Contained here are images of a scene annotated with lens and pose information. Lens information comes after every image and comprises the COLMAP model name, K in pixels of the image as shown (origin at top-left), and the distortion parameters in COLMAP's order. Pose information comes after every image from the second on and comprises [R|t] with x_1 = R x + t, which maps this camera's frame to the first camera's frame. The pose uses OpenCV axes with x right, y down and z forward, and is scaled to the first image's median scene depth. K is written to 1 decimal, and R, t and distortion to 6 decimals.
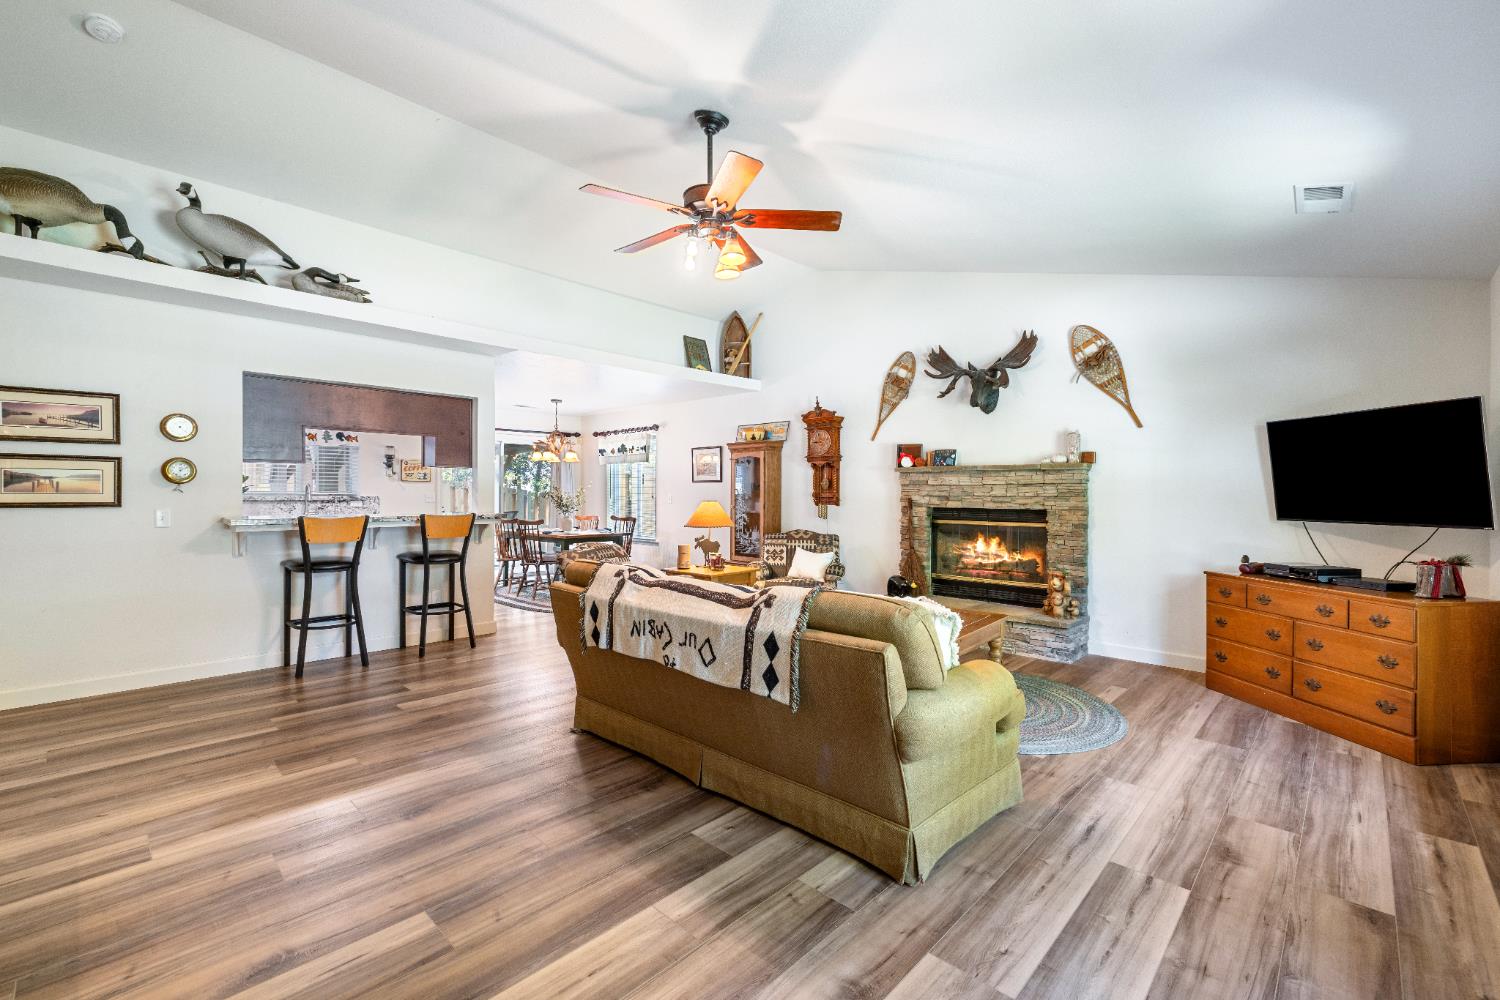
lens RADIAL K [[634.0, 0, 753.9], [0, 634.0, 494.6], [0, 0, 1]] dist [0.003007, 0.000395]
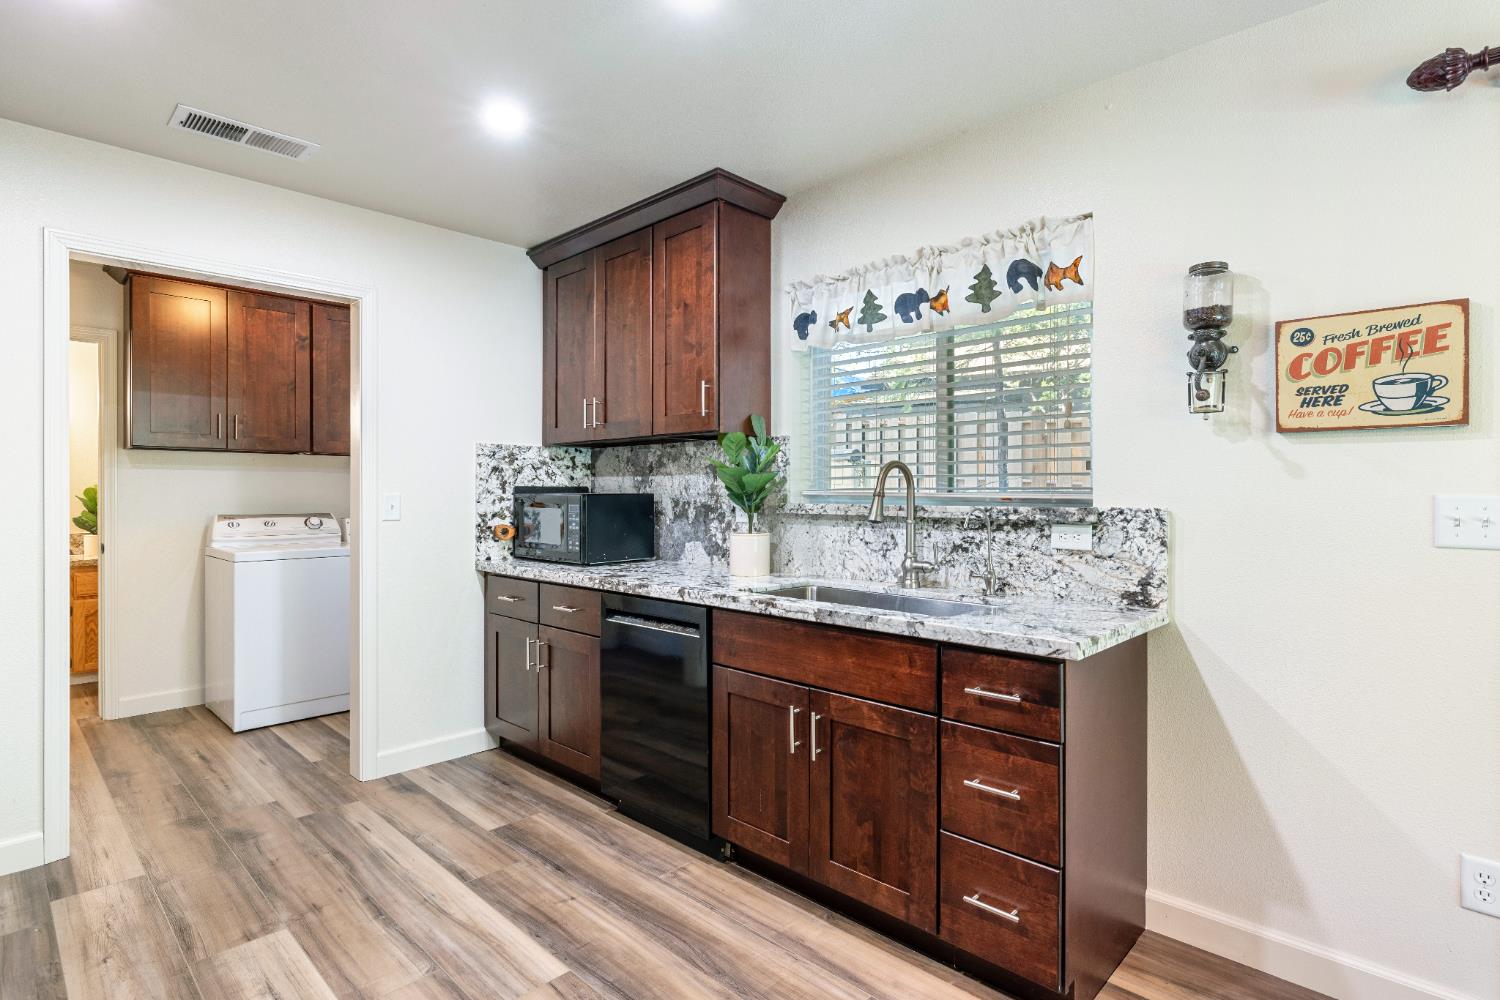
lens RADIAL K [[753.9, 0, 753.4], [0, 753.9, 491.9], [0, 0, 1]] dist [-0.002199, 0.000293]
pose [[-0.007326, -0.001081, -0.999973, -0.347070], [0.000719, 0.999999, -0.001087, -0.002876], [0.999973, -0.000727, -0.007325, 0.907698]]
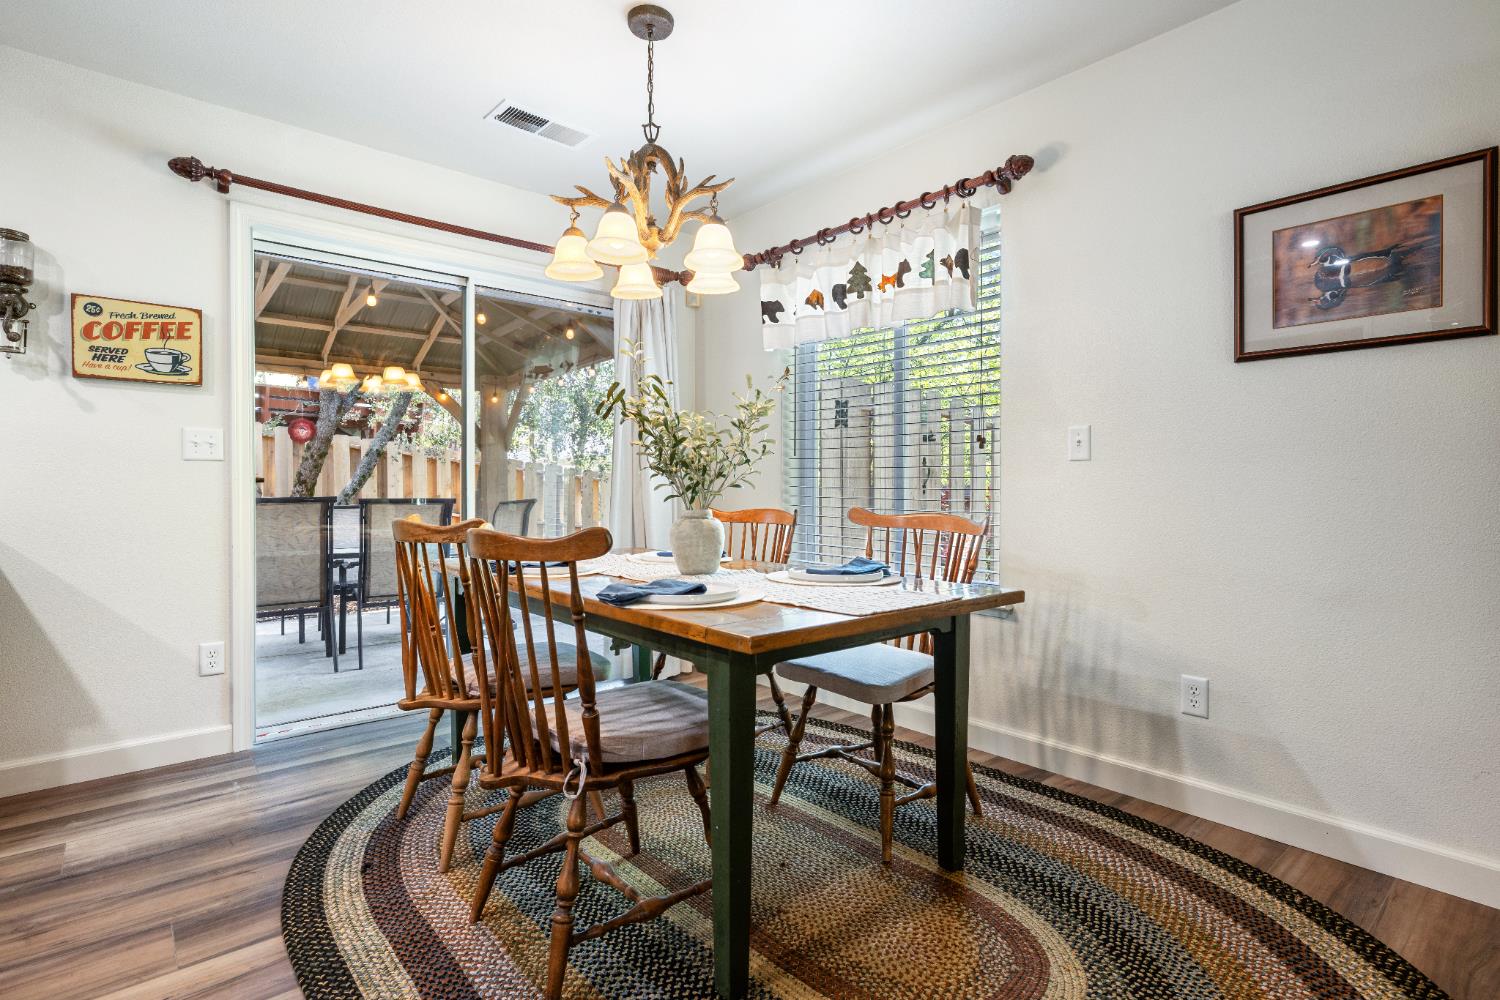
lens RADIAL K [[745.4, 0, 753.3], [0, 745.4, 494.5], [0, 0, 1]] dist [-0.000658, -0.000466]
pose [[0.994889, -0.001563, -0.100963, -0.264219], [0.002478, 0.999957, 0.008940, 0.027777], [0.100945, -0.009144, 0.994850, 0.780121]]
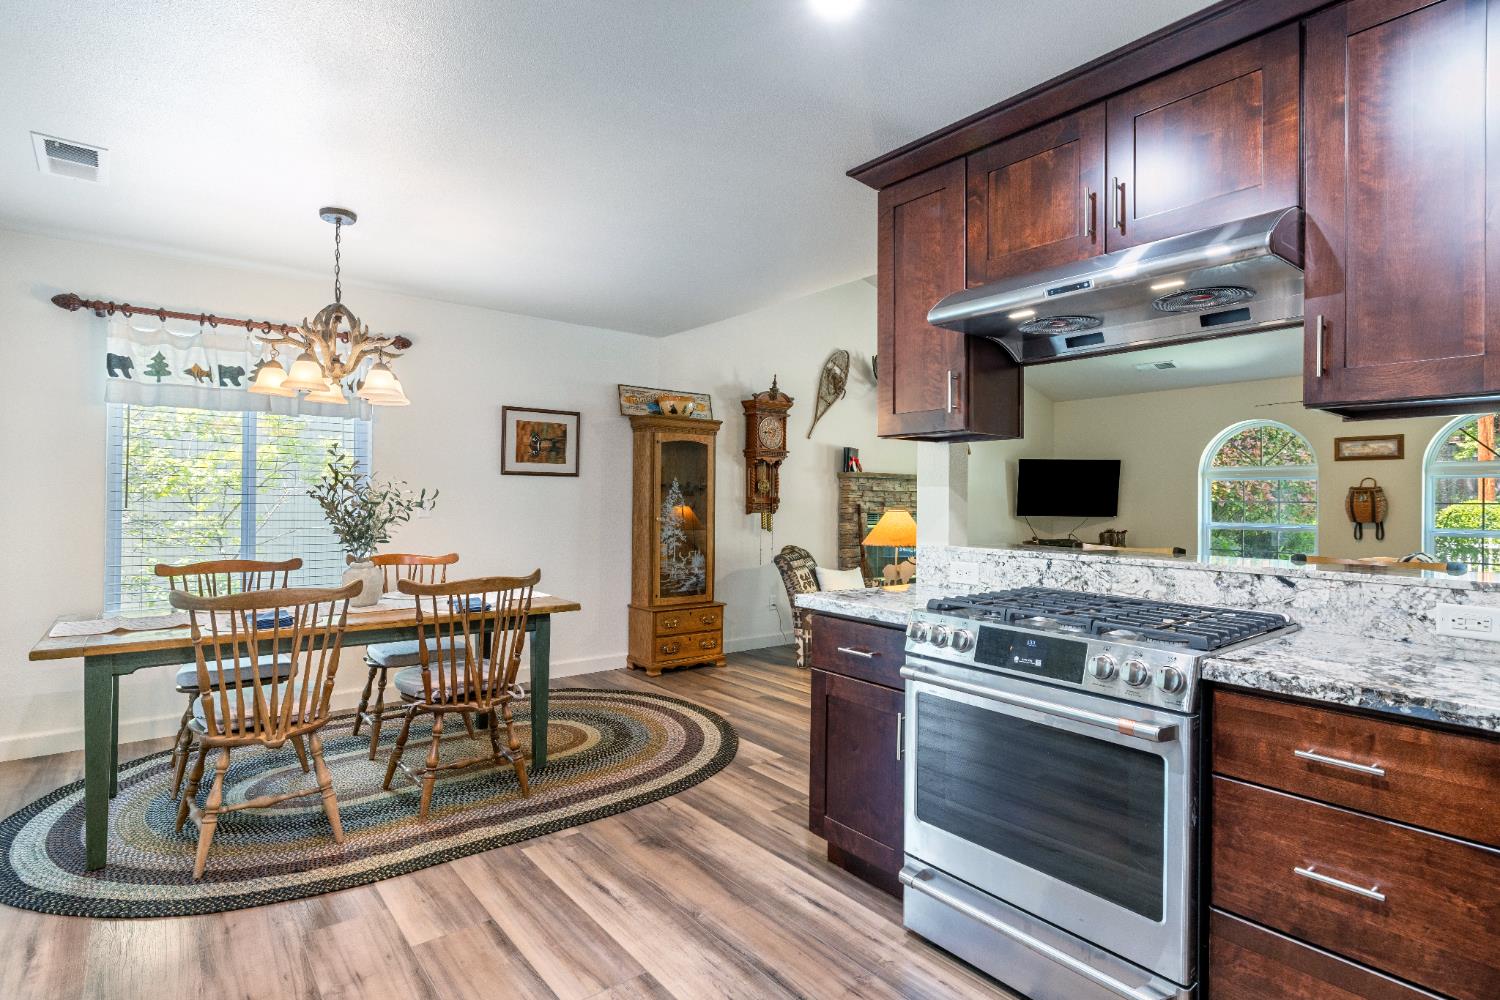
lens RADIAL K [[753.9, 0, 755.9], [0, 753.9, 495.3], [0, 0, 1]] dist [-0.002199, 0.000293]
pose [[0.132263, 0.002472, 0.991212, -0.721456], [-0.007374, 0.999972, -0.001510, -0.003674], [-0.991187, -0.007110, 0.132277, 0.785988]]
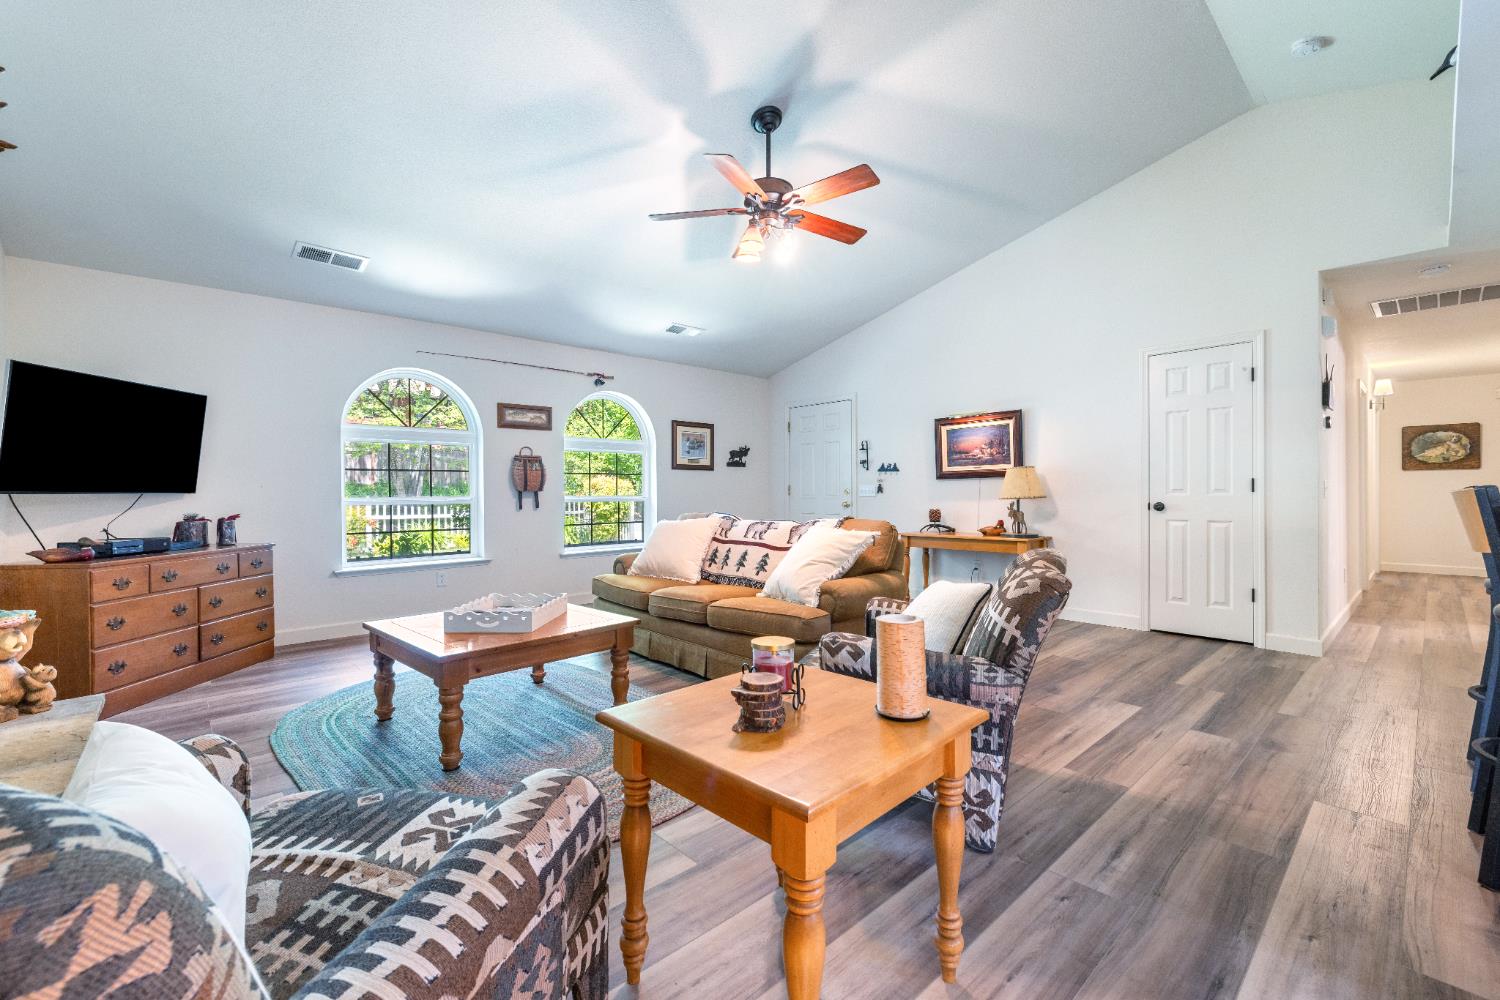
lens RADIAL K [[634.0, 0, 744.8], [0, 634.0, 490.9], [0, 0, 1]] dist [0.003007, 0.000395]
pose [[-0.996881, 0.001669, 0.078900, -0.050114], [0.001715, 0.999998, 0.000517, 0.021593], [-0.078899, 0.000651, -0.996882, 0.915214]]
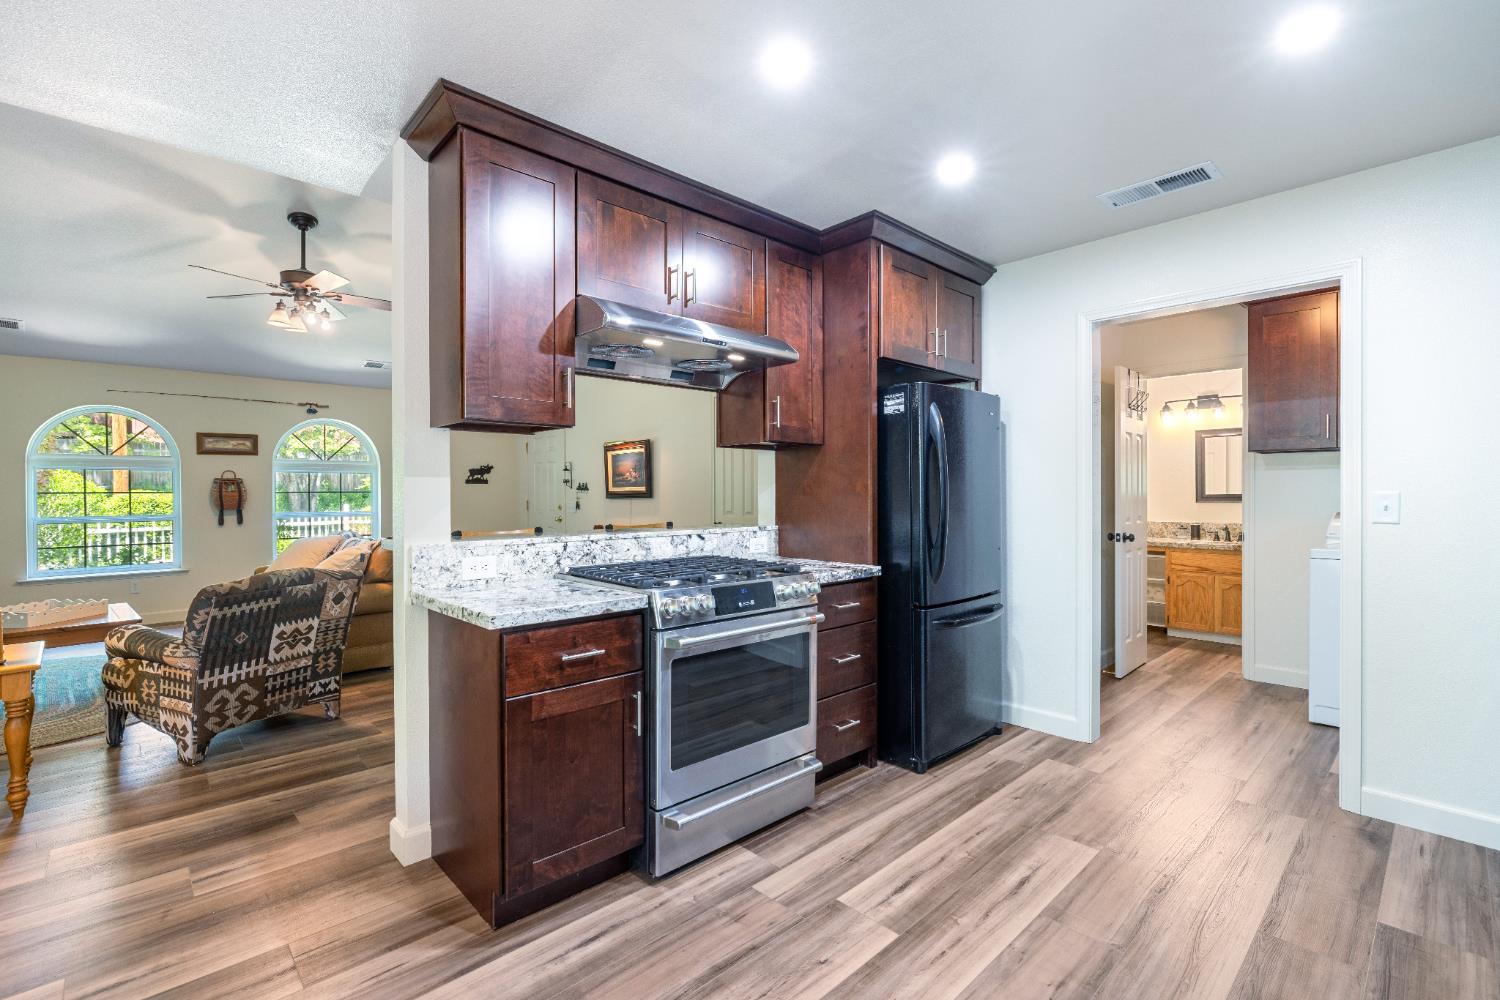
lens RADIAL K [[670.8, 0, 741.0], [0, 670.8, 495.5], [0, 0, 1]] dist [-0.005132, 0.000153]
pose [[-0.997897, 0.000772, 0.064808, -0.484806], [0.001271, 0.999970, 0.007646, -0.003484], [-0.064801, 0.007712, -0.997868, 1.042146]]
